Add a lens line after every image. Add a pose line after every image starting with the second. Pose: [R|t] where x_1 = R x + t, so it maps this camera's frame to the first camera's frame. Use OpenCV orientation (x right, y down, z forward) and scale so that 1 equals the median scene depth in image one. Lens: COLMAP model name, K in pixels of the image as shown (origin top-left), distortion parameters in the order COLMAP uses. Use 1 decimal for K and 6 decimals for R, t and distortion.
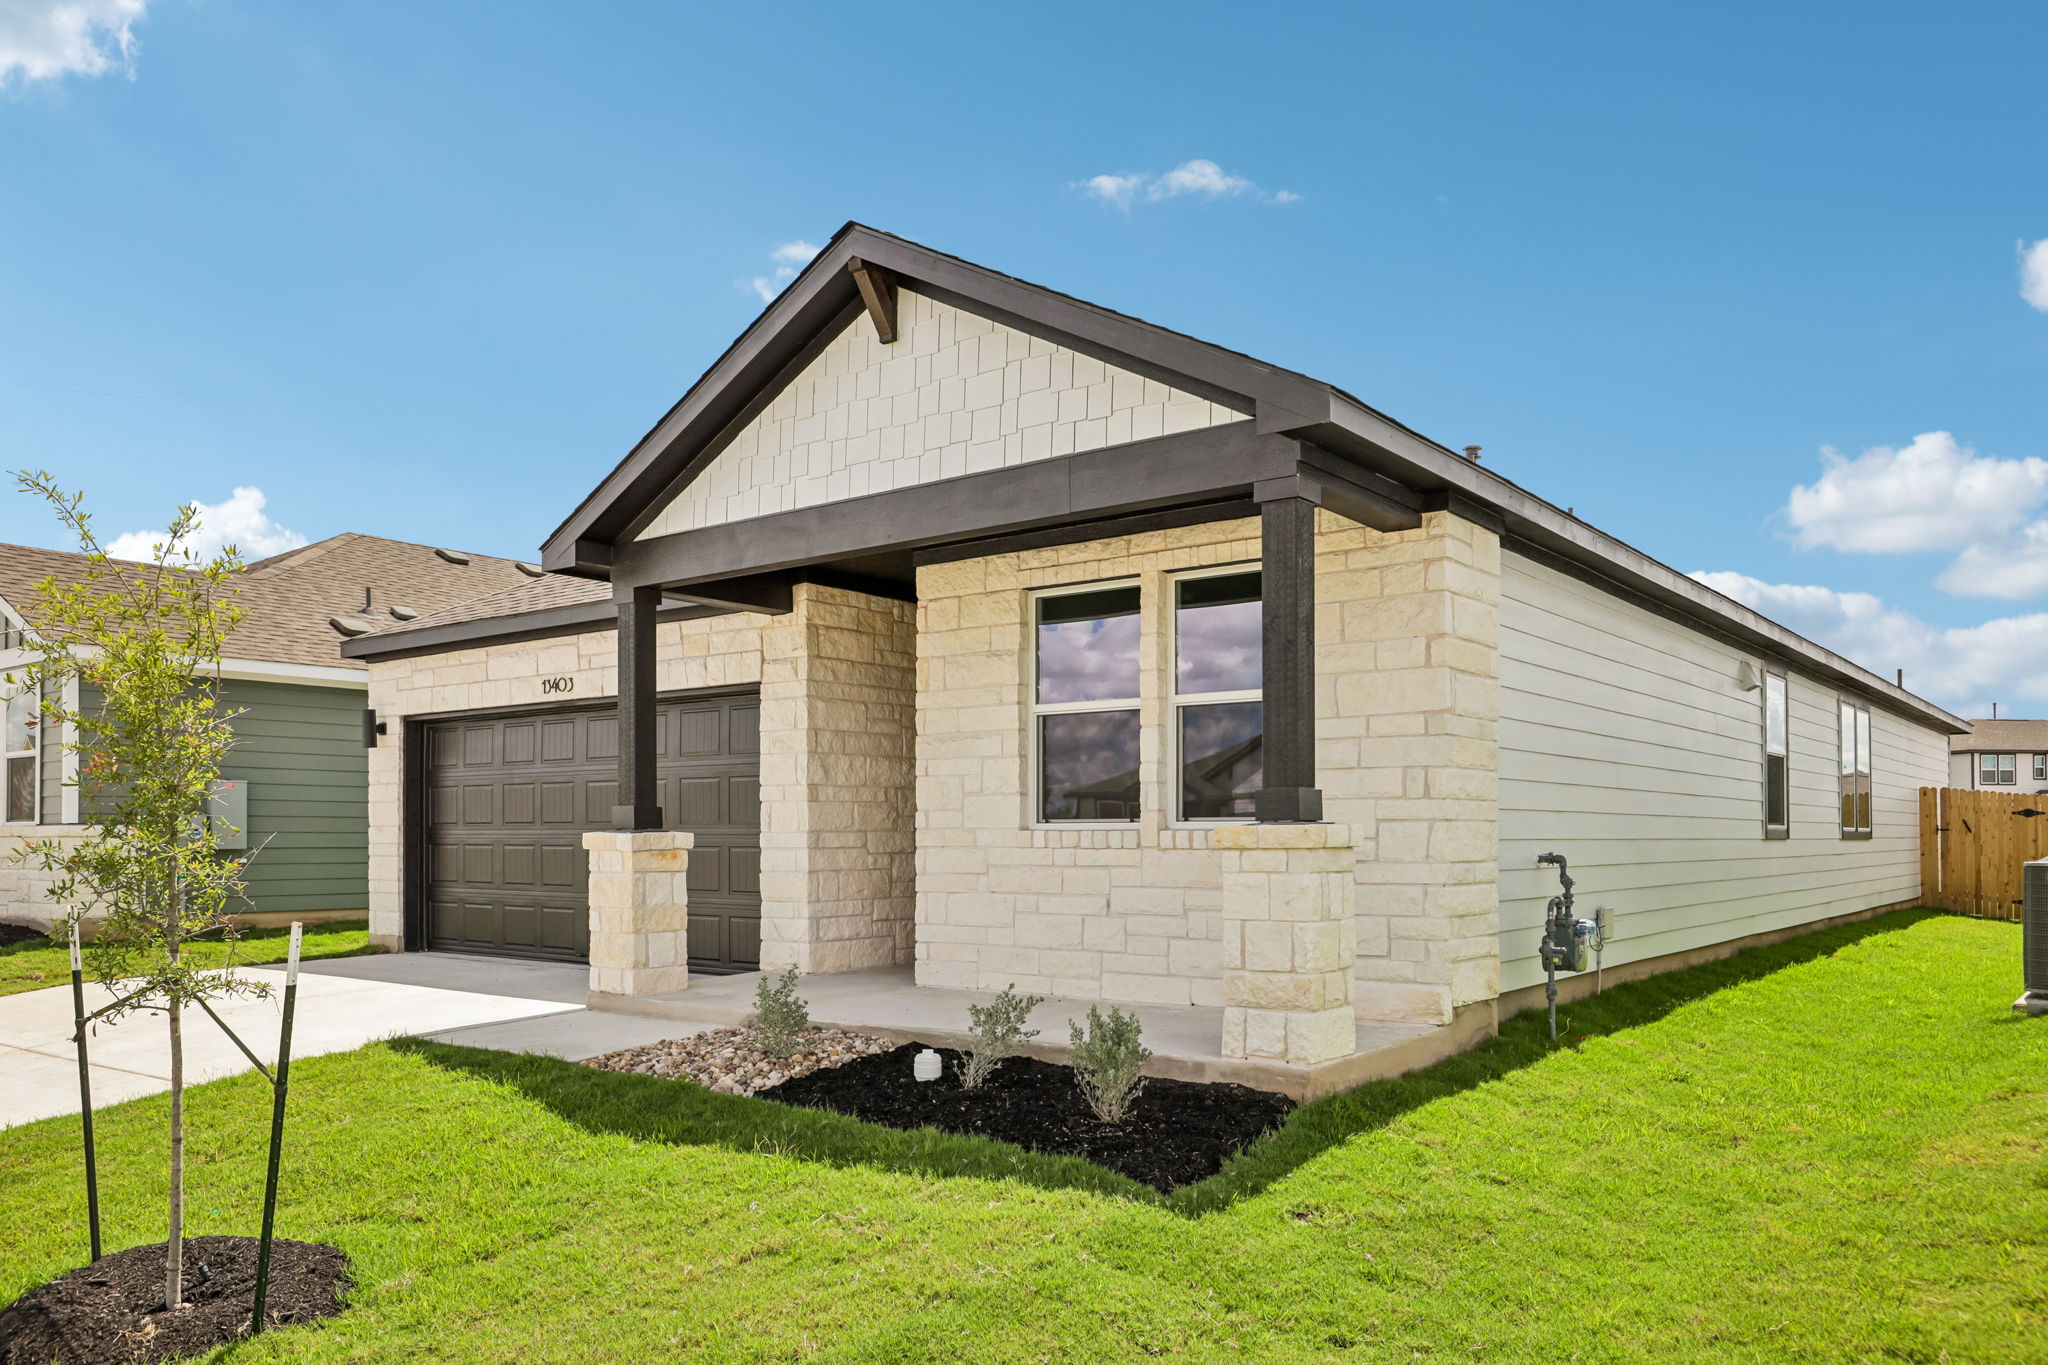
lens RADIAL K [[1469.2, 0, 1014.7], [0, 1469.2, 844.8], [0, 0, 1]] dist [0.009591, -0.001314]
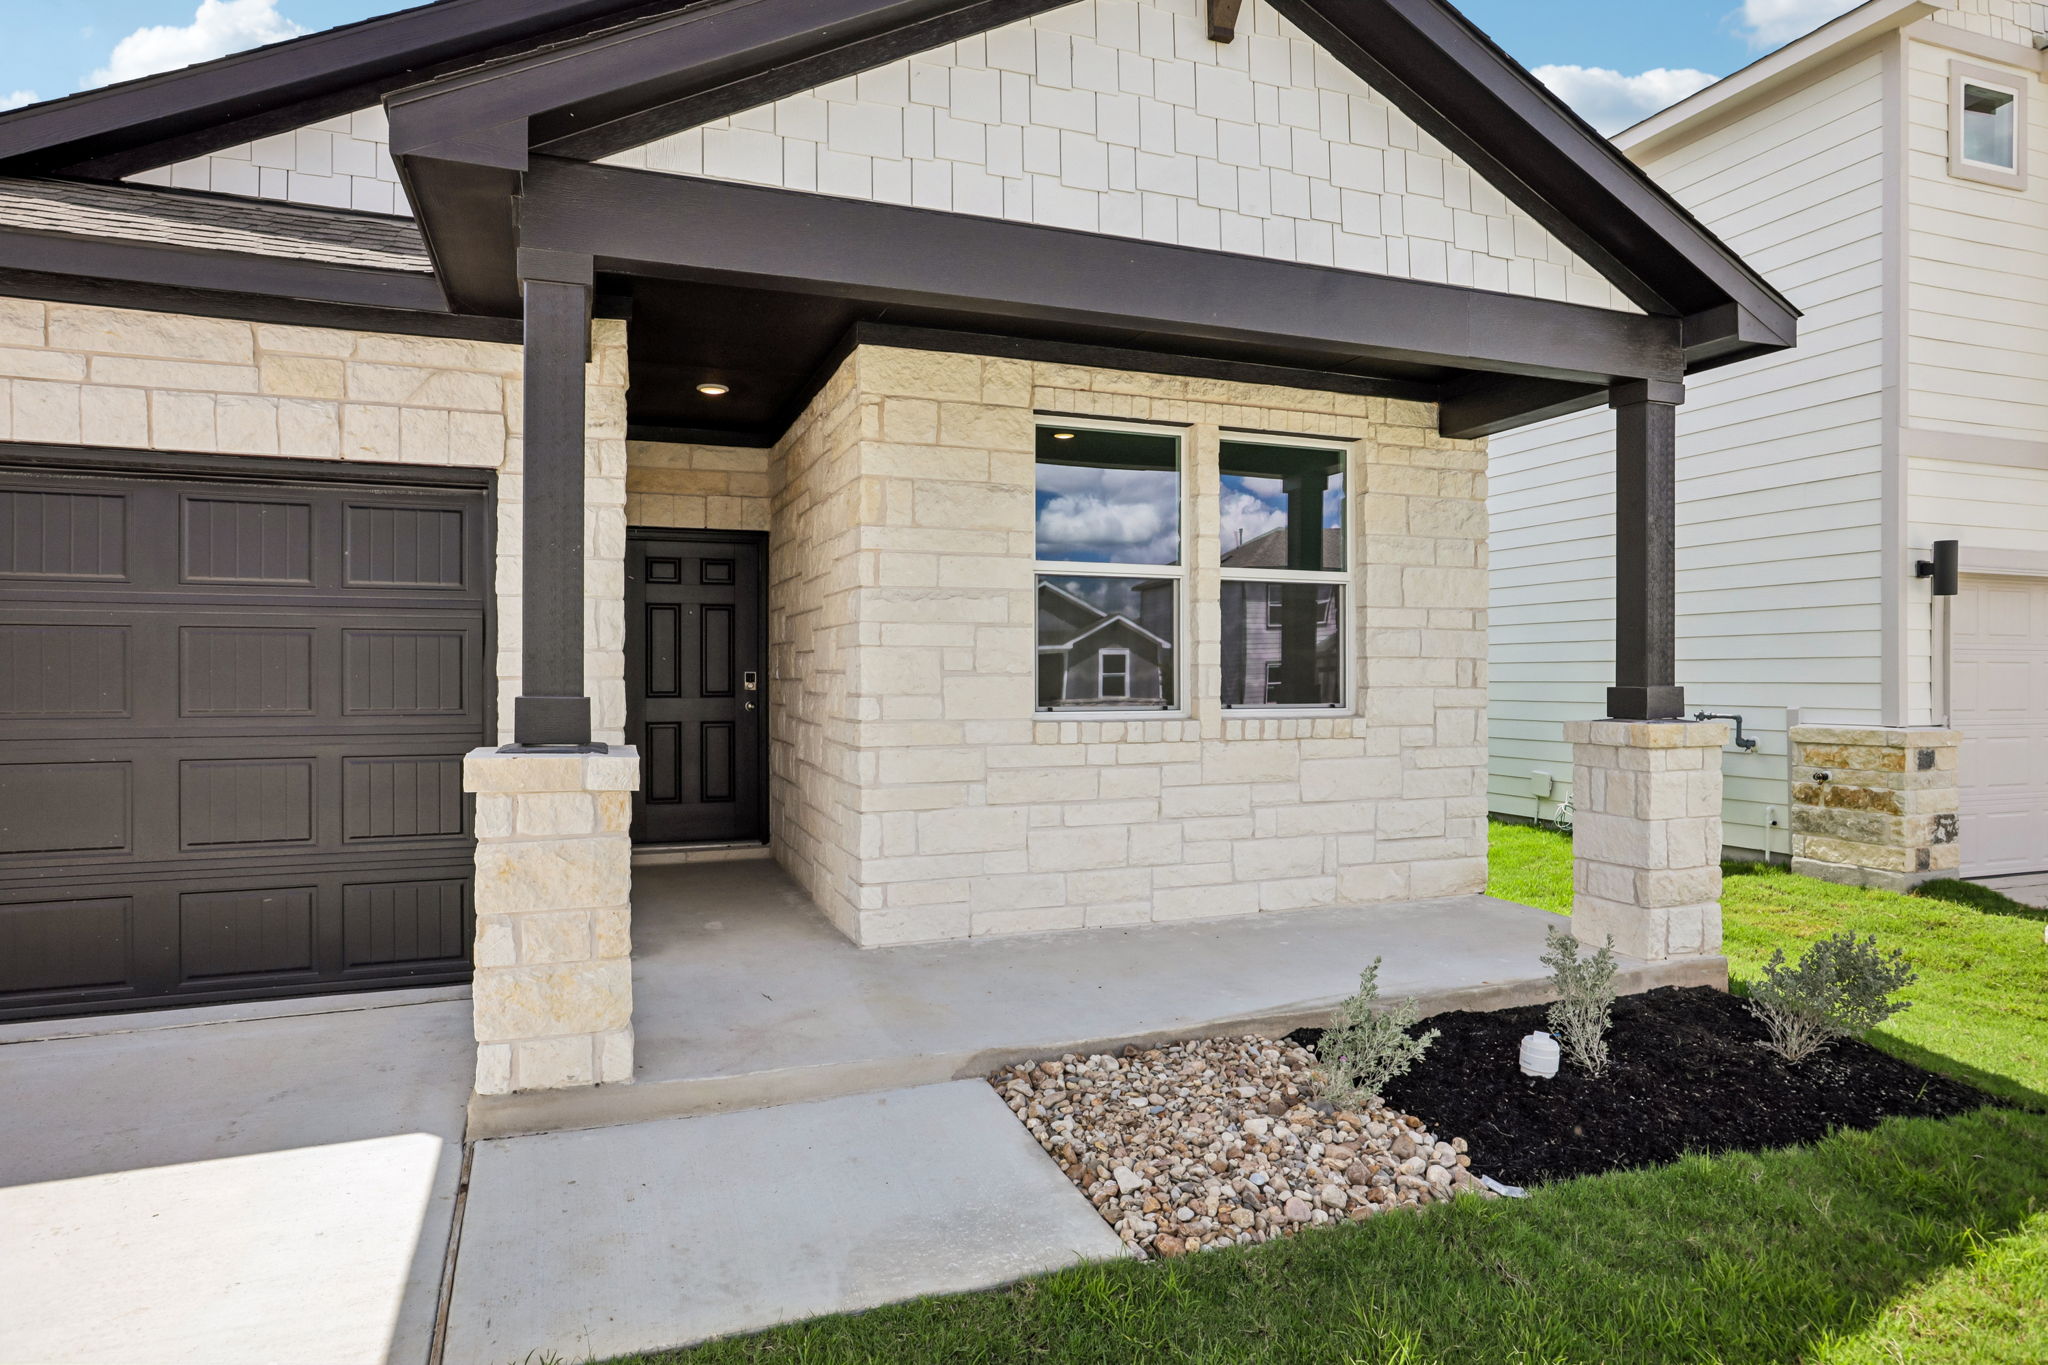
lens RADIAL K [[1202.1, 0, 1024.6], [0, 1202.1, 684.5], [0, 0, 1]] dist [-0.001694, 0.000452]
pose [[0.508782, -0.005726, 0.860876, -0.533488], [0.004615, 0.999982, 0.003924, -0.031553], [-0.860883, 0.001976, 0.508799, 0.671013]]
